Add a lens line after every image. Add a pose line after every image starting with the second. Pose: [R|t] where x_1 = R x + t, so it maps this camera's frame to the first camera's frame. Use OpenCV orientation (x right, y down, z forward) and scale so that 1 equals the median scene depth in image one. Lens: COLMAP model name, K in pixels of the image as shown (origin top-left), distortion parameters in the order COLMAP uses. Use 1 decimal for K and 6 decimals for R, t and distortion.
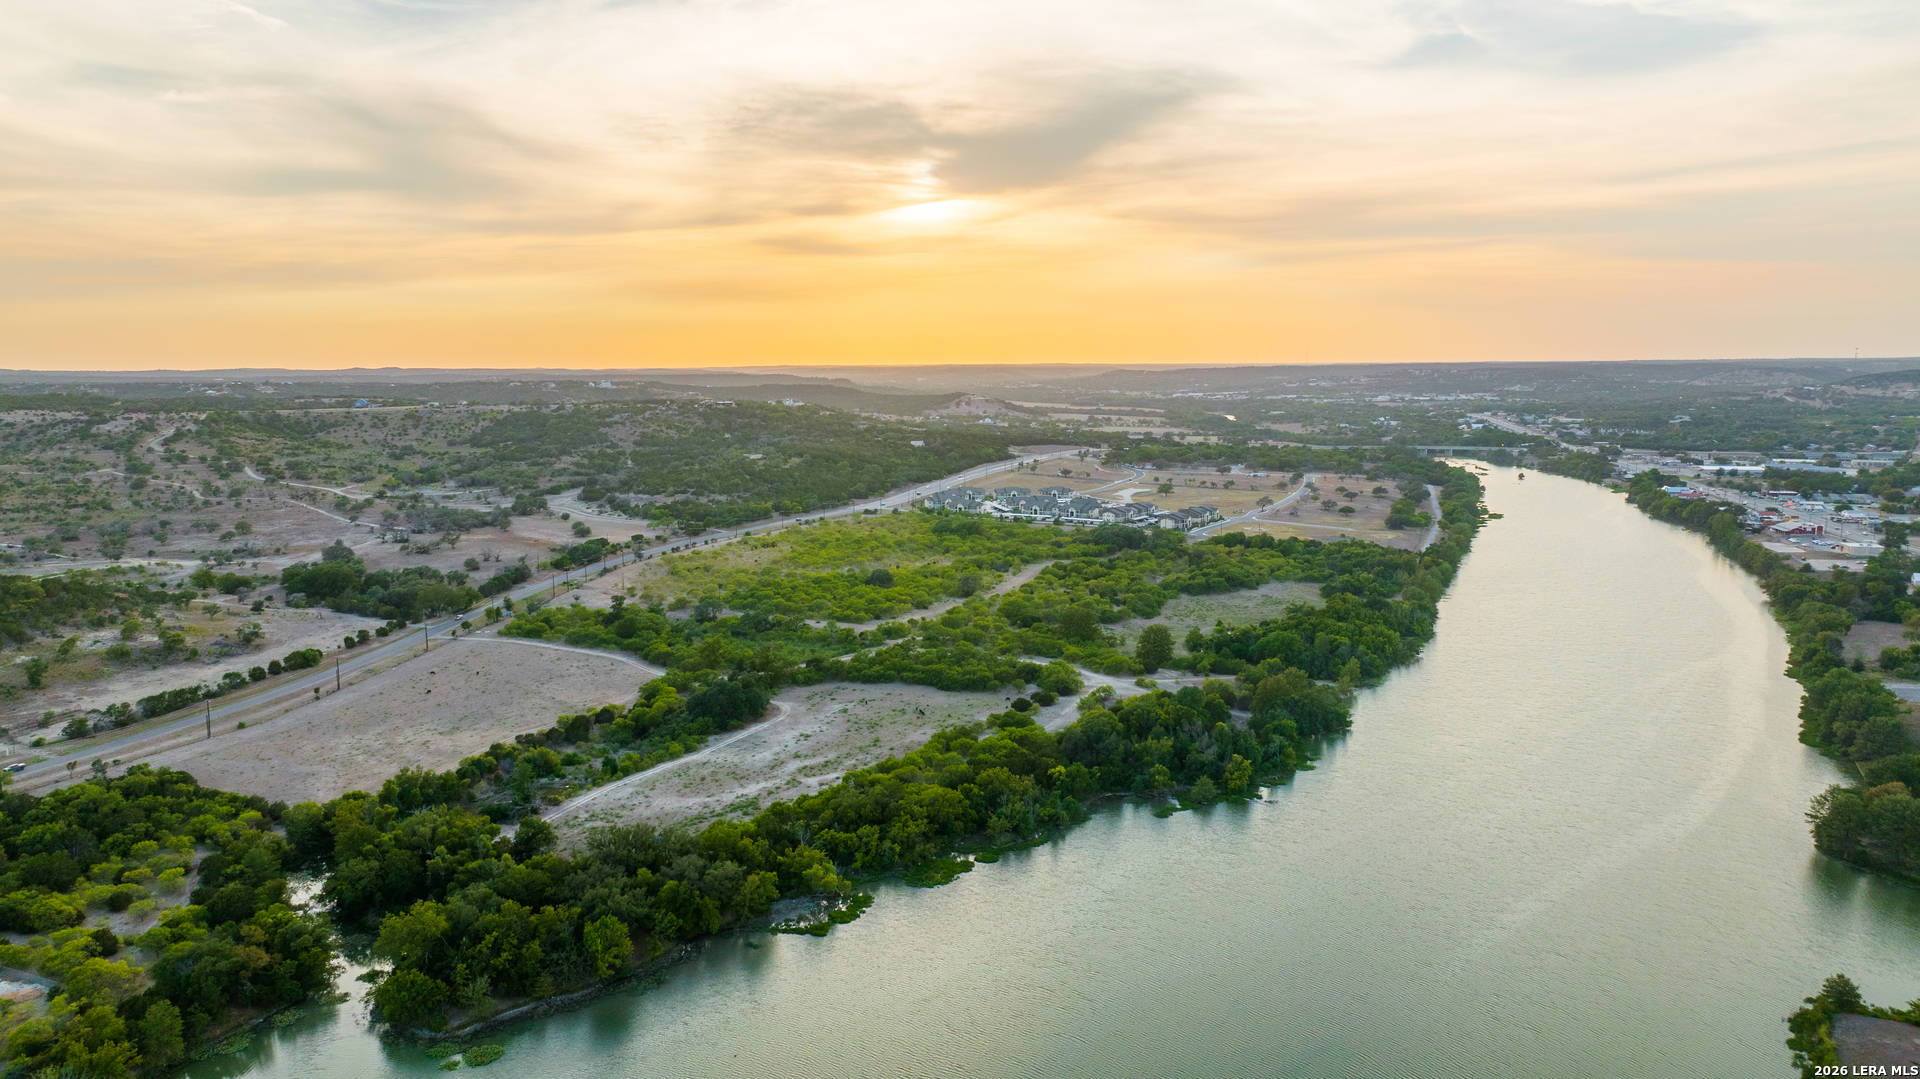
lens RADIAL K [[1363.7, 0, 957.9], [0, 1363.7, 499.9], [0, 0, 1]] dist [-0.032624, 0.042132]
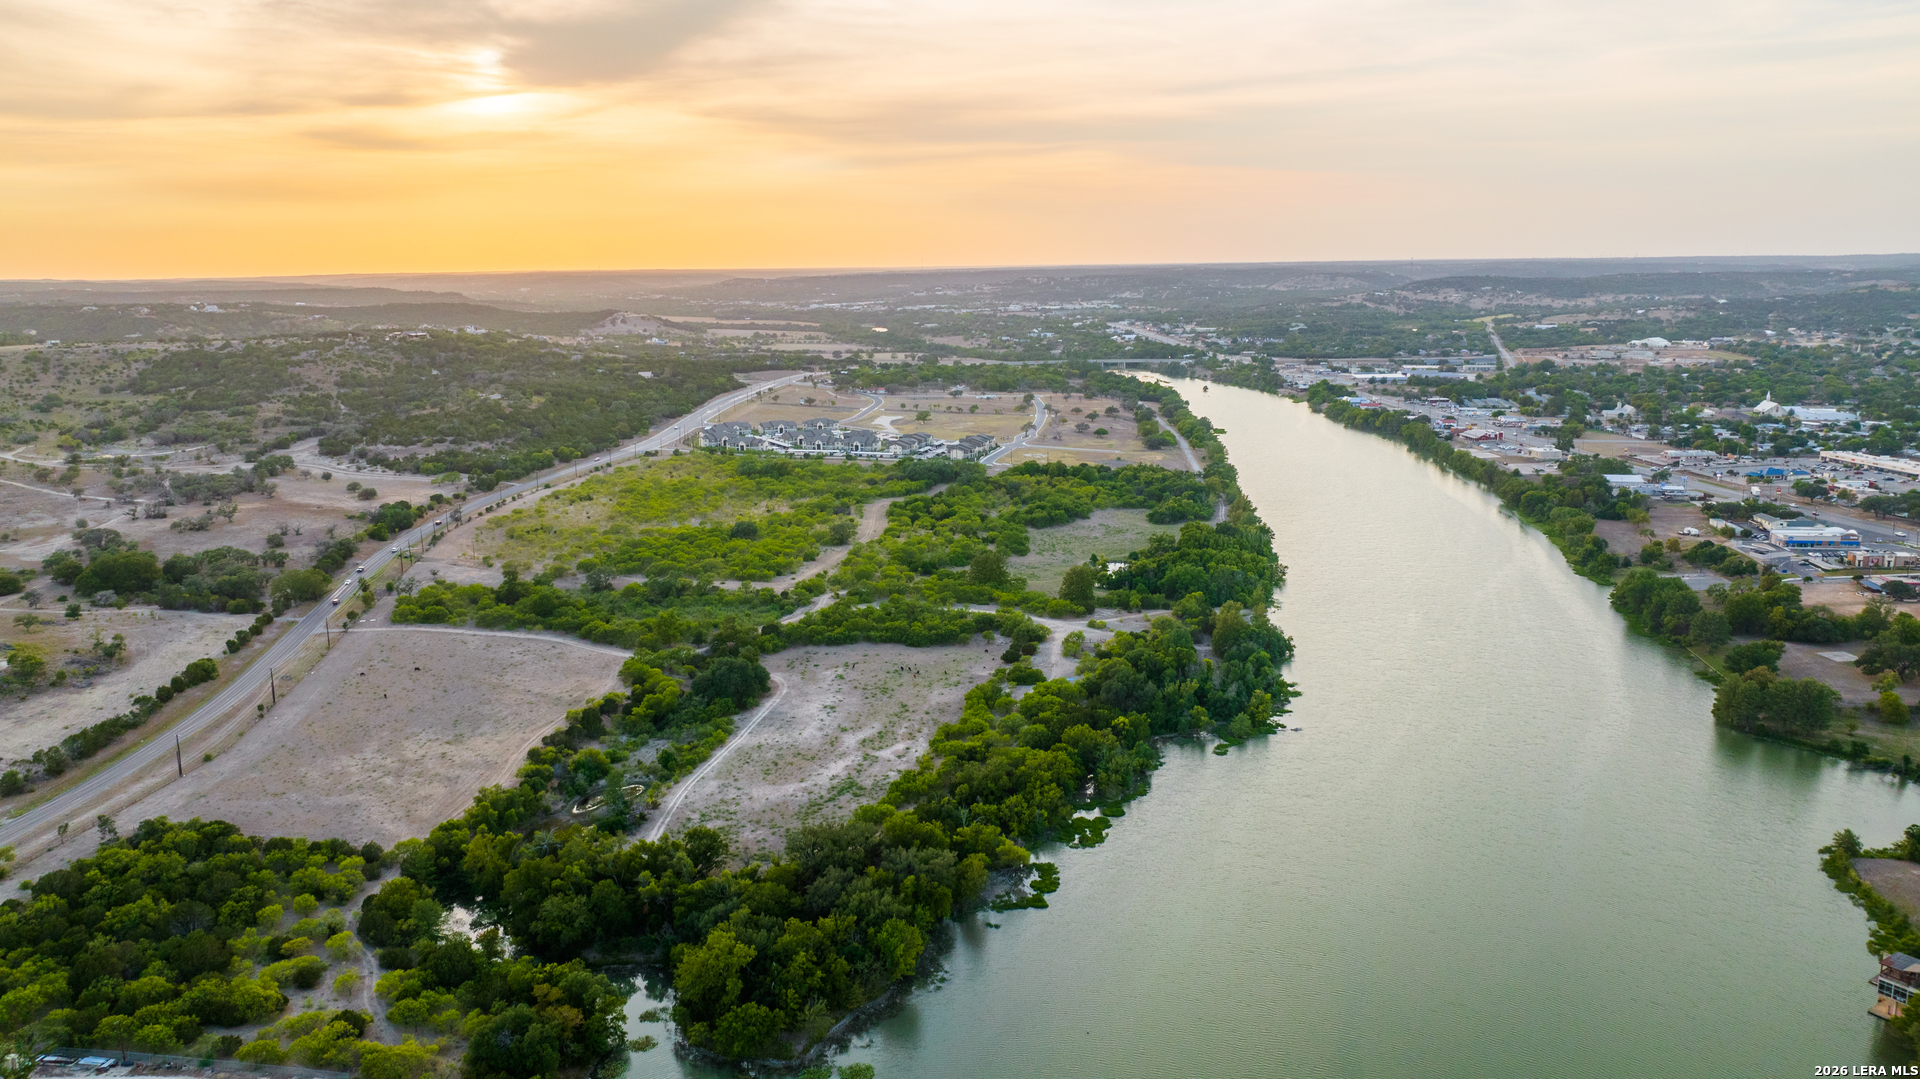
lens RADIAL K [[1353.0, 0, 960.0], [0, 1353.0, 539.5], [0, 0, 1]] dist [-0.008296, -0.001274]
pose [[0.957607, -0.062176, 0.281288, -0.149843], [0.034333, 0.994104, 0.102853, -0.025877], [-0.286025, -0.088835, 0.954095, 0.011737]]
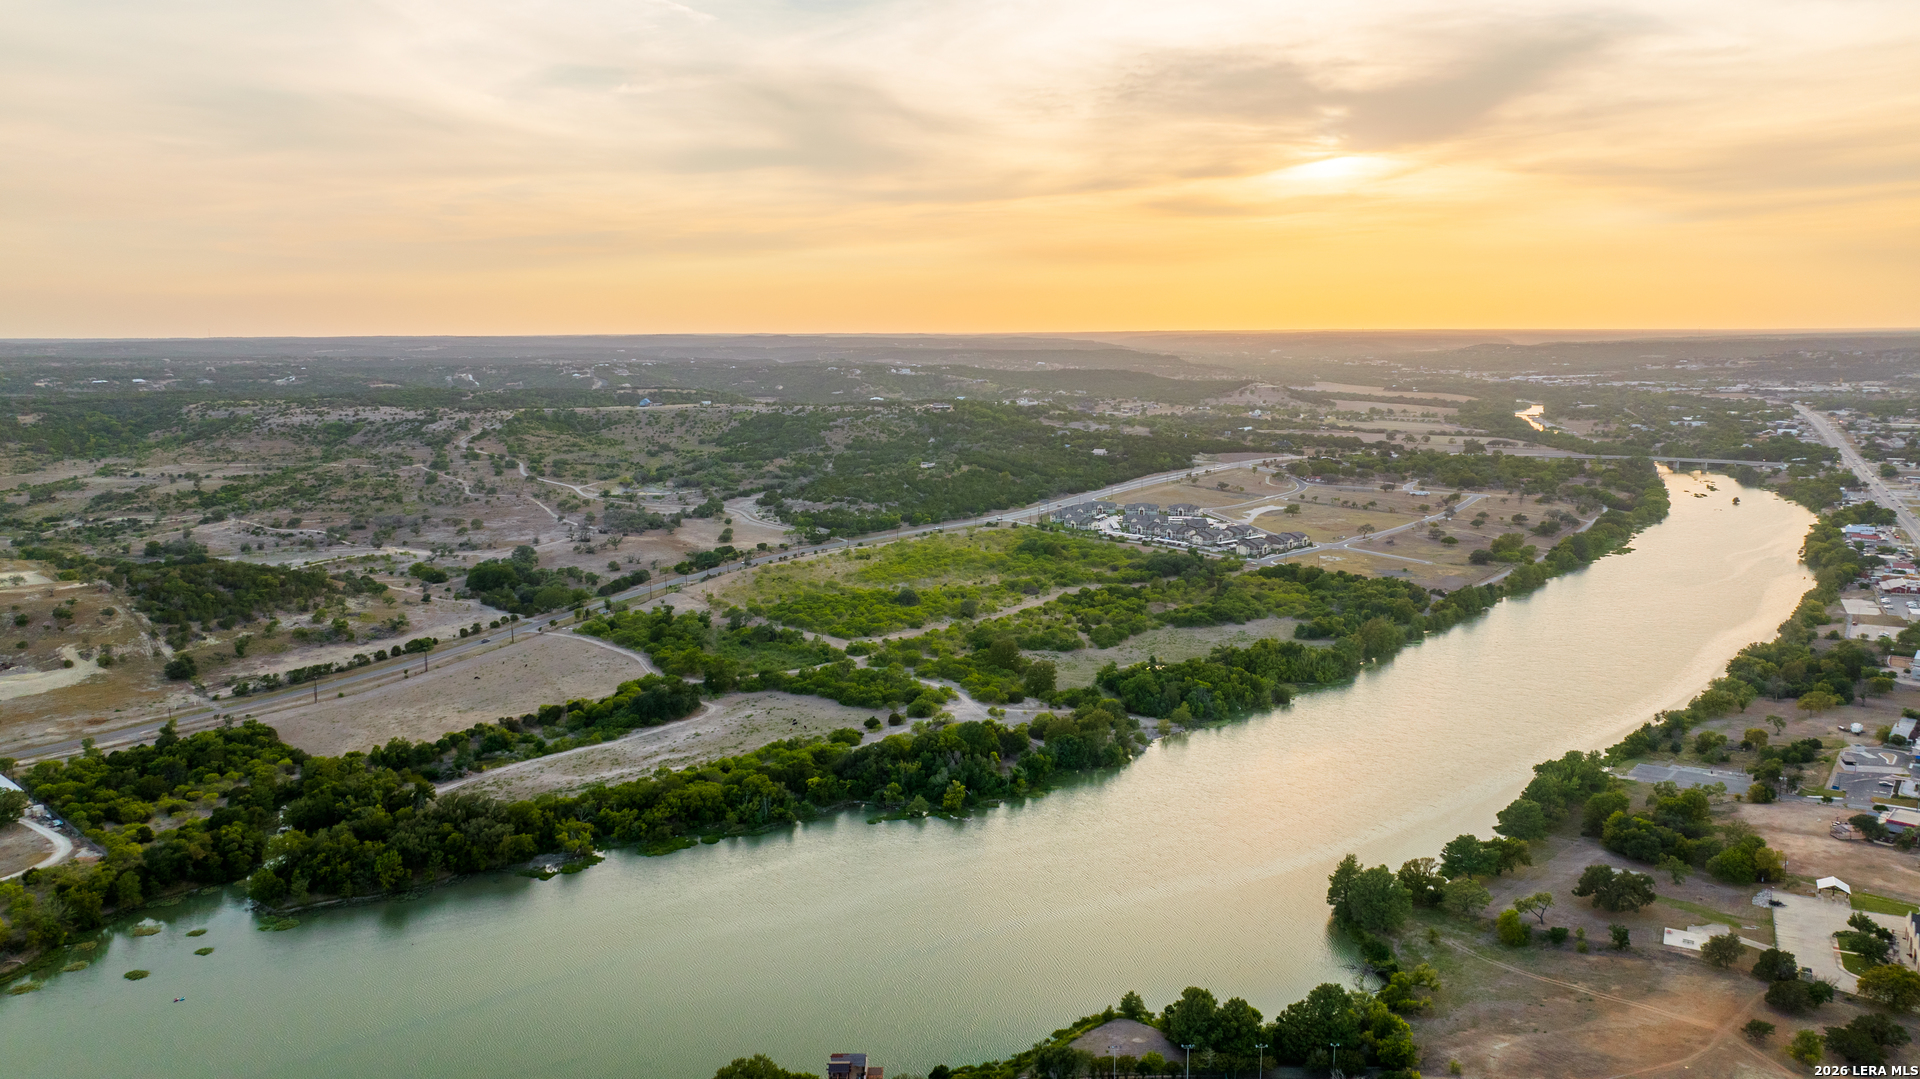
lens RADIAL K [[1368.2, 0, 955.5], [0, 1368.2, 392.3], [0, 0, 1]] dist [-0.005338, -0.000966]
pose [[0.961863, 0.014478, -0.273149, 0.249649], [-0.028672, 0.998434, -0.048043, -0.052774], [0.272025, 0.054043, 0.960771, -0.118976]]
